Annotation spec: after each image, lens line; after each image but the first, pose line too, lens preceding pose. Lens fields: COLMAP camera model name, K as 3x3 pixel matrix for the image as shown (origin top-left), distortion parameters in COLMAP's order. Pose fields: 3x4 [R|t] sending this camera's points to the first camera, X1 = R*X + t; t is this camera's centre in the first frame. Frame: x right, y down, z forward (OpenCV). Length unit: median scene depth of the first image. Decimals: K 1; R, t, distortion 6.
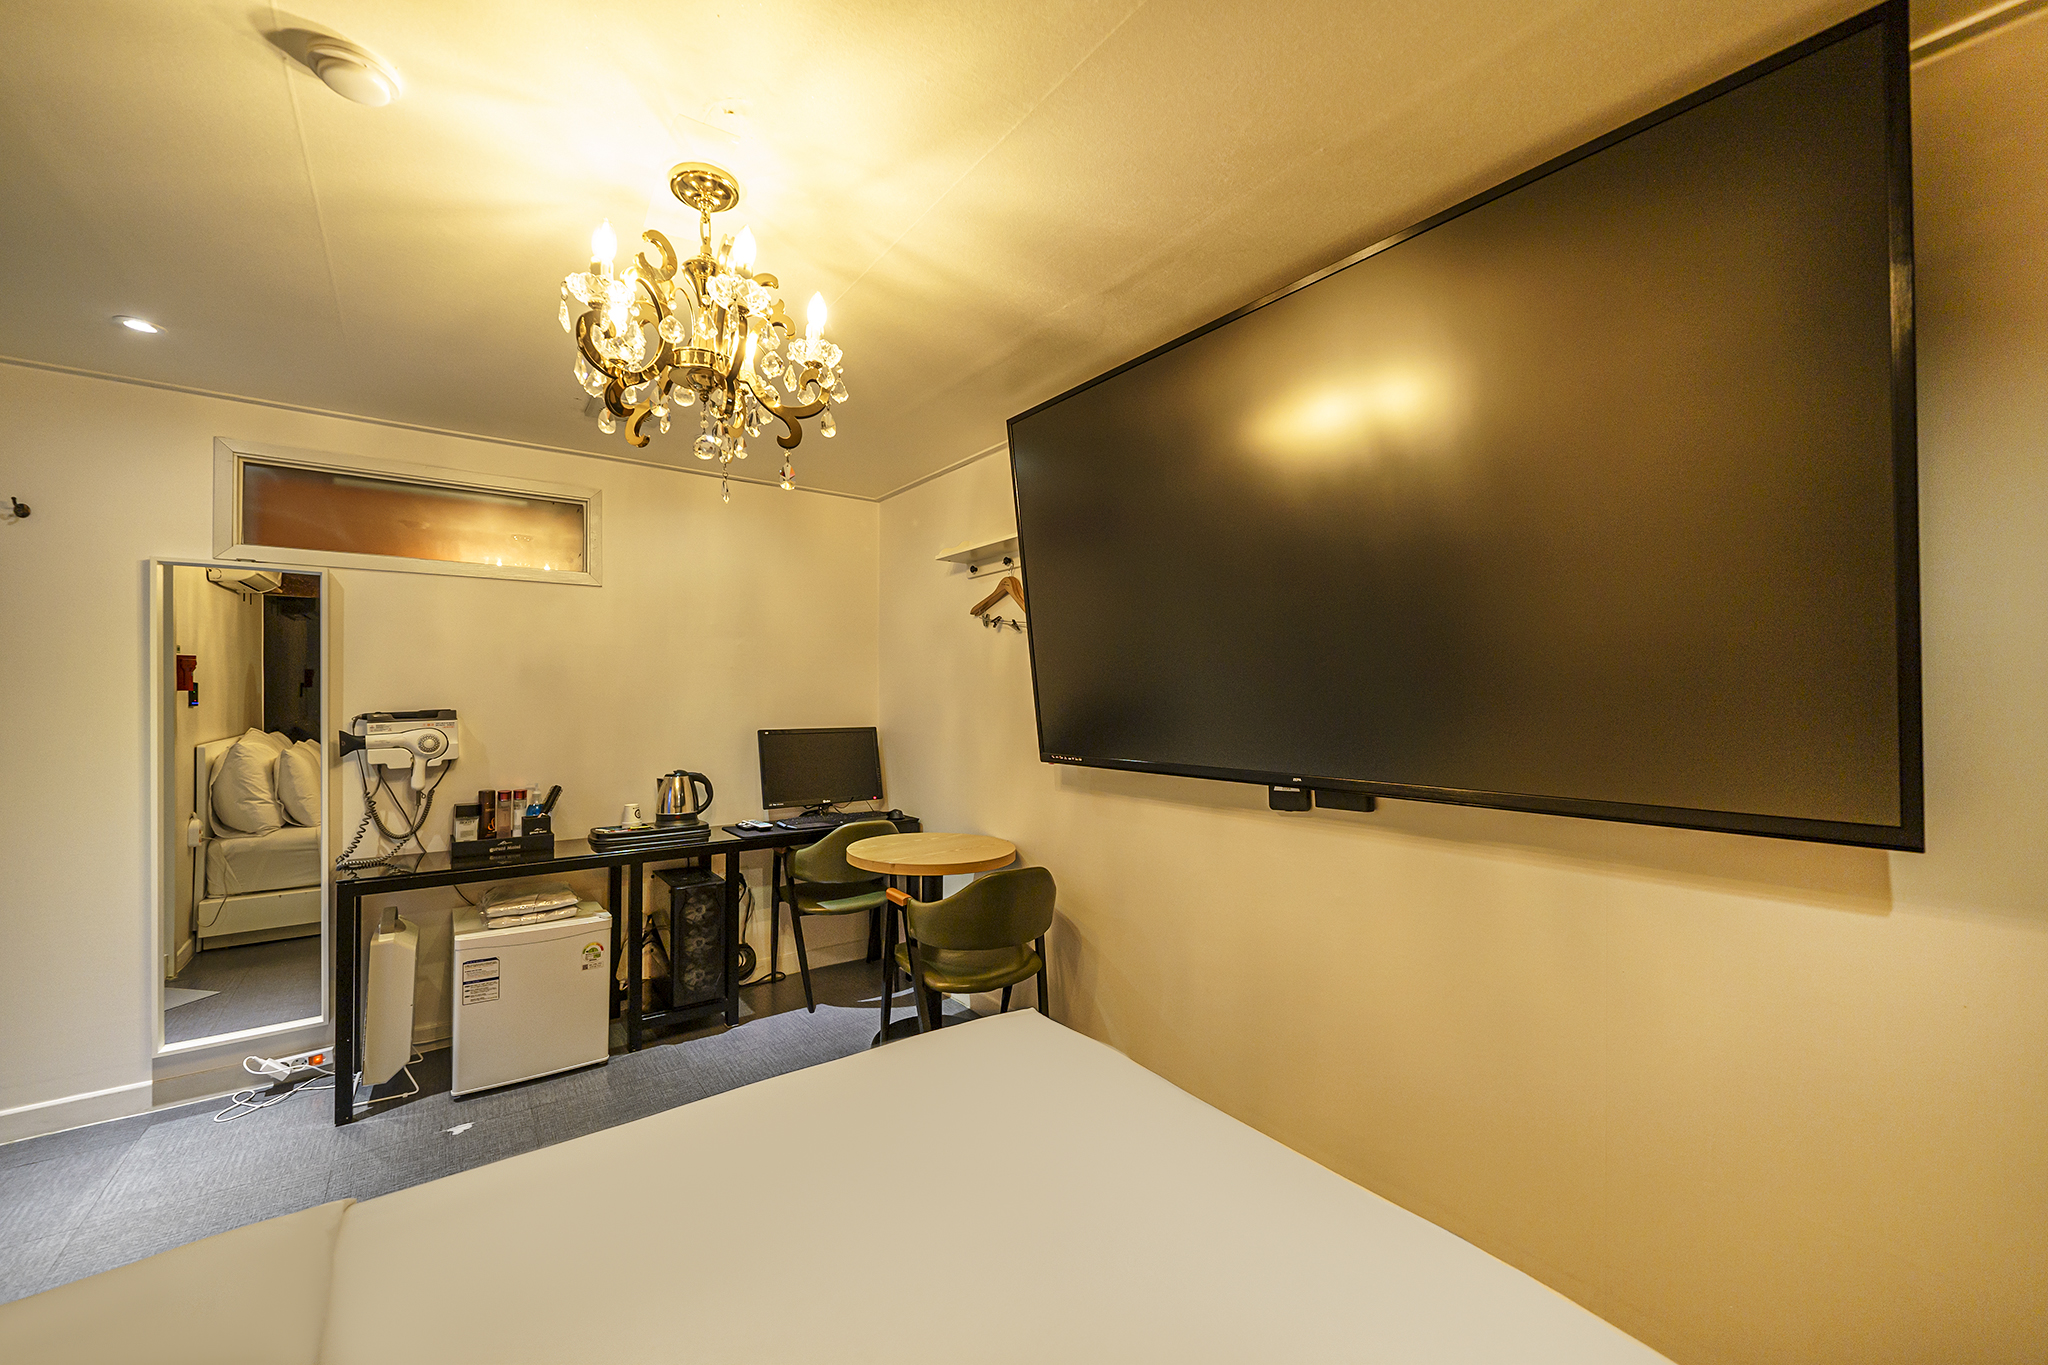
lens RADIAL K [[784.3, 0, 1025.3], [0, 784.3, 694.7], [0, 0, 1]] dist [0.000119, 0.000002]
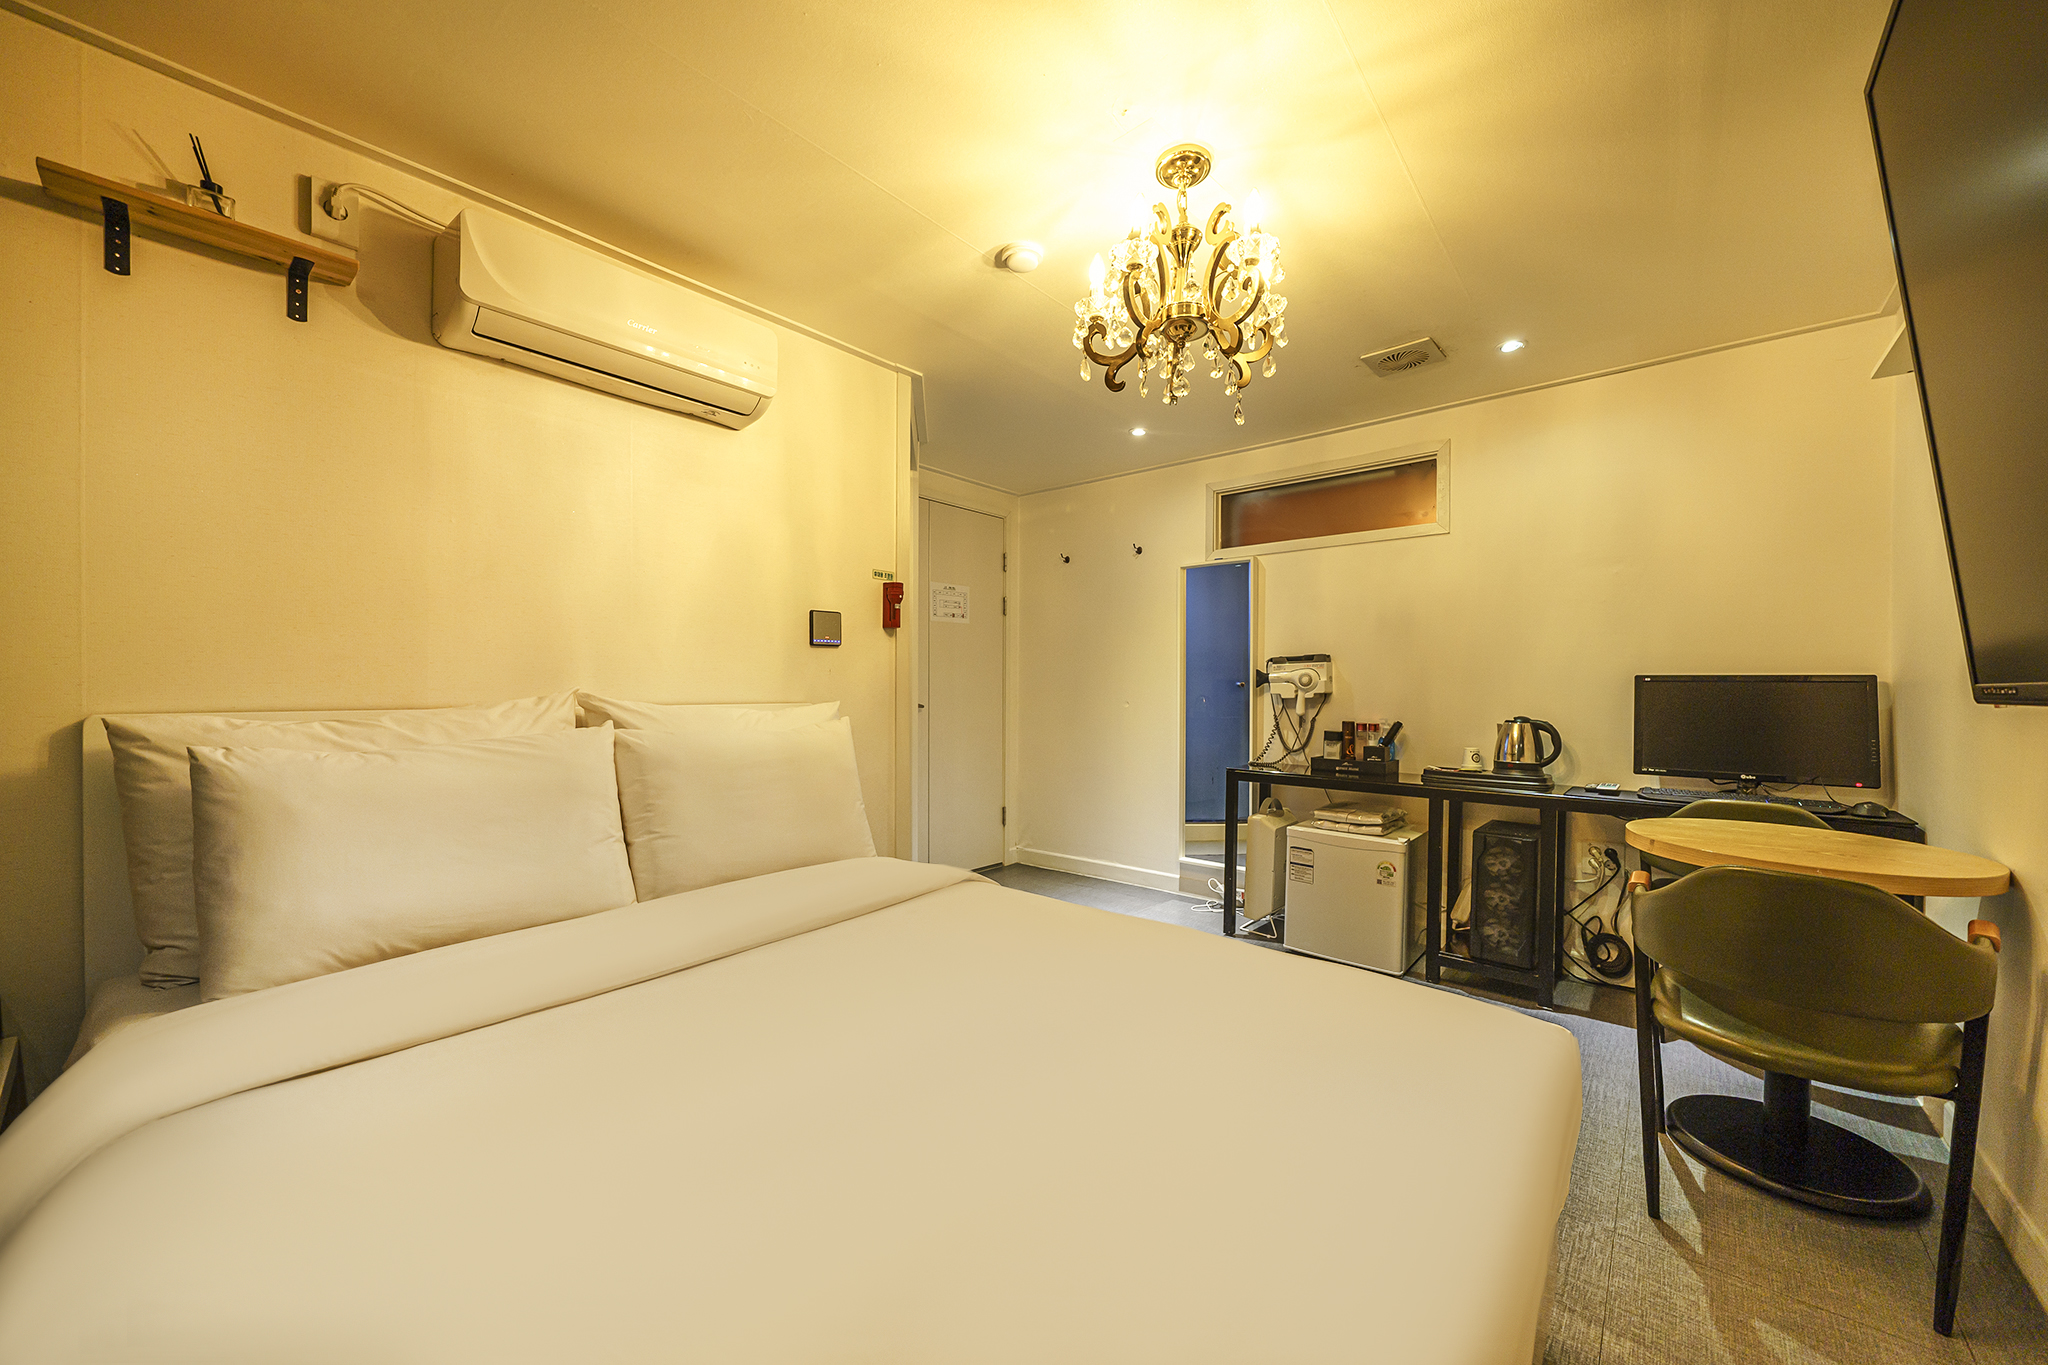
lens RADIAL K [[745.8, 0, 1024.0], [0, 745.8, 682.5], [0, 0, 1]] dist [-0.002151, -0.000152]
pose [[0.229829, -0.000902, -0.973231, 0.321204], [-0.002656, 0.999995, -0.001554, 0.068137], [0.973227, 0.002942, 0.229826, 0.260991]]
